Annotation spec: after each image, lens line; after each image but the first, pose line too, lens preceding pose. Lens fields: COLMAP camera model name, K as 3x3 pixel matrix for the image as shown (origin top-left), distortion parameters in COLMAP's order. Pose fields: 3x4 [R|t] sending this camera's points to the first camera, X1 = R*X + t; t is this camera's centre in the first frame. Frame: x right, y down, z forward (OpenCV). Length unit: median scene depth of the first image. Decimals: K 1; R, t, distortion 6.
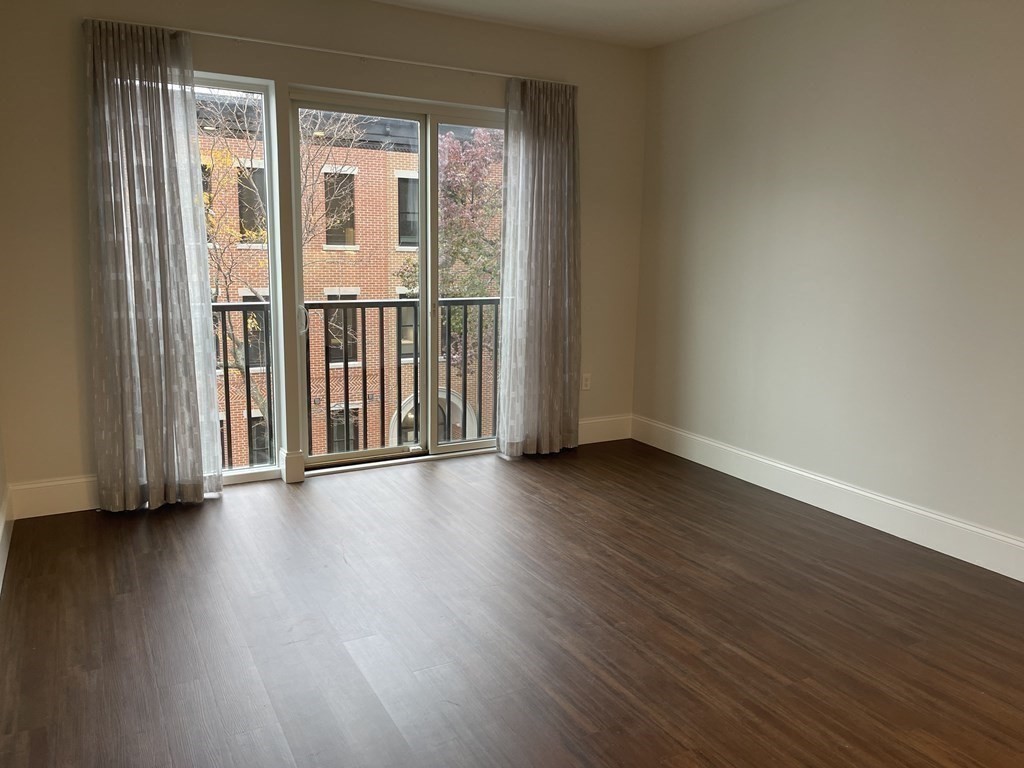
lens RADIAL K [[767.8, 0, 510.6], [0, 767.8, 355.5], [0, 0, 1]] dist [0.066255, -0.081862]
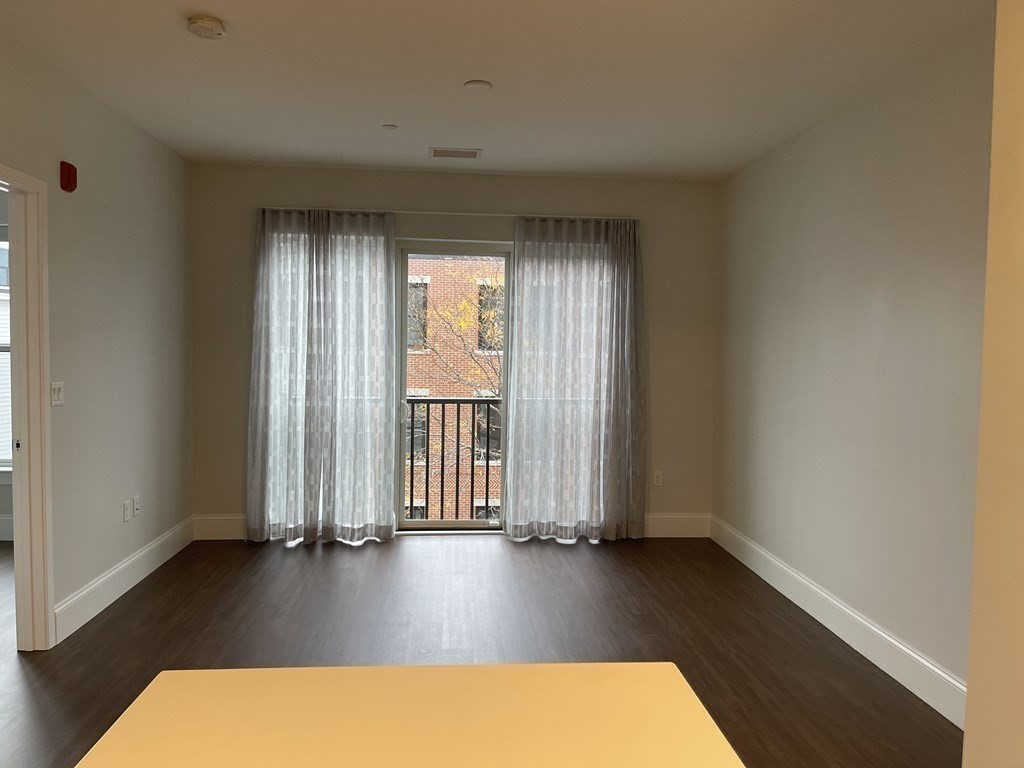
lens RADIAL K [[767.8, 0, 510.6], [0, 767.8, 355.5], [0, 0, 1]] dist [0.066255, -0.081862]
pose [[0.912205, 0.005640, -0.409696, 0.385874], [-0.057724, 0.991702, -0.114873, -0.000967], [0.405648, 0.128437, 0.904961, -0.103710]]
